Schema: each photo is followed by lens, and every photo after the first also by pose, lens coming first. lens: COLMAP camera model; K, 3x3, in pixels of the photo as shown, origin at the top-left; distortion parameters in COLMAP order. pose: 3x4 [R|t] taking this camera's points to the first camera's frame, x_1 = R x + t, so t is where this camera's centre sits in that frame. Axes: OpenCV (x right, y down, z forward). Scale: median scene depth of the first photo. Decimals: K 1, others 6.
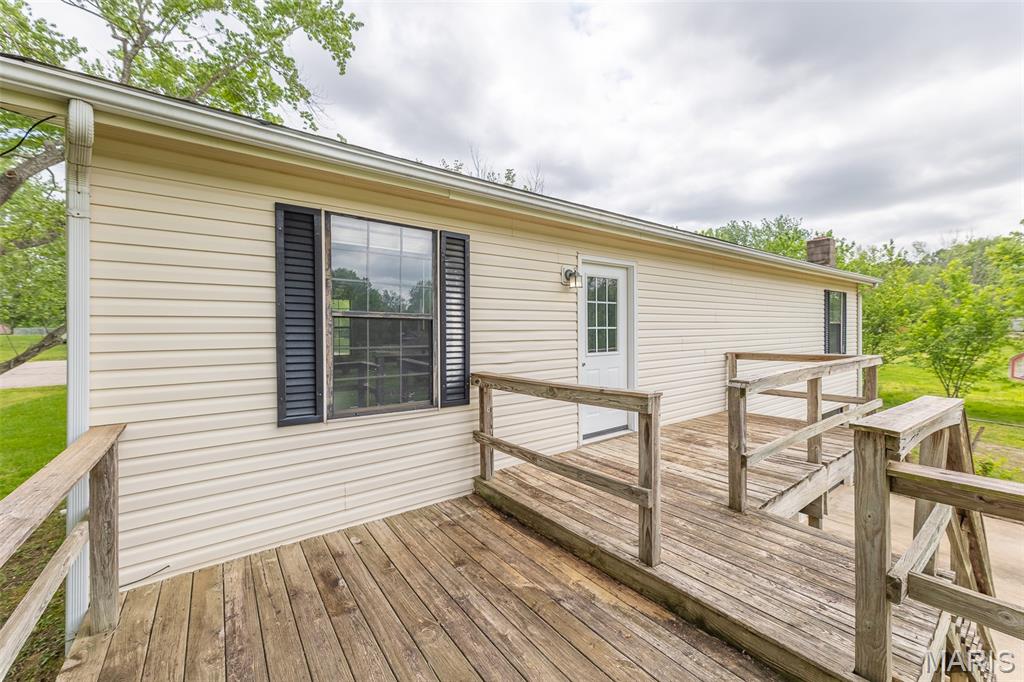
lens RADIAL K [[398.5, 0, 512.0], [0, 398.5, 341.0], [0, 0, 1]] dist [0.000160, 0.000135]
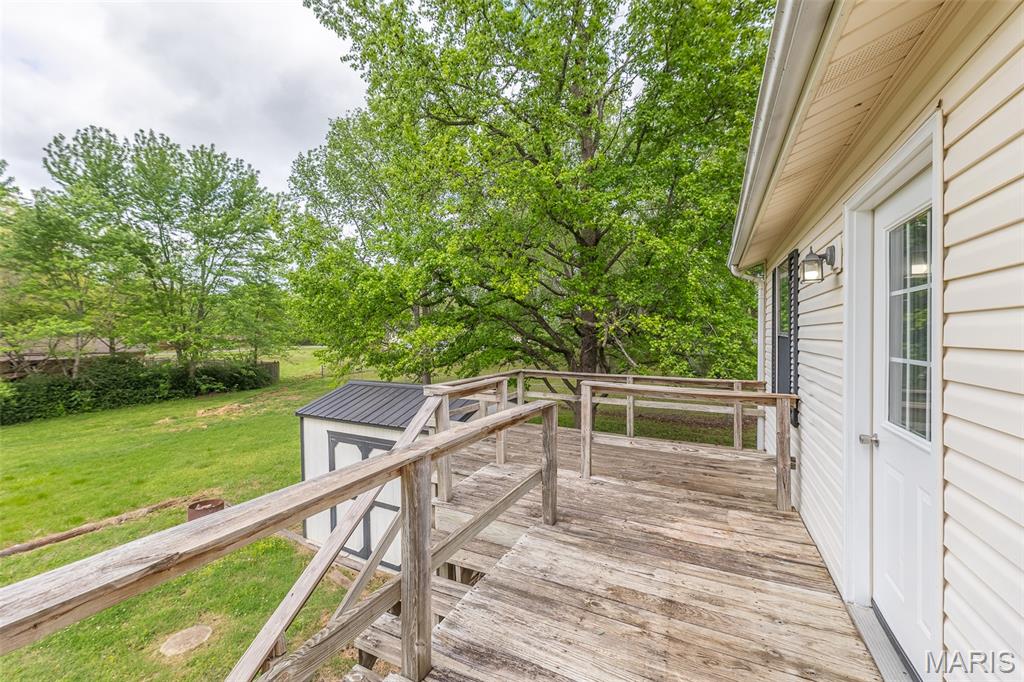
lens RADIAL K [[398.5, 0, 512.0], [0, 398.5, 341.0], [0, 0, 1]] dist [0.000160, 0.000135]
pose [[-0.893968, 0.016239, -0.447836, 1.010345], [0.000198, 0.999357, 0.035843, -0.090899], [0.448130, 0.031954, -0.893397, 1.694954]]
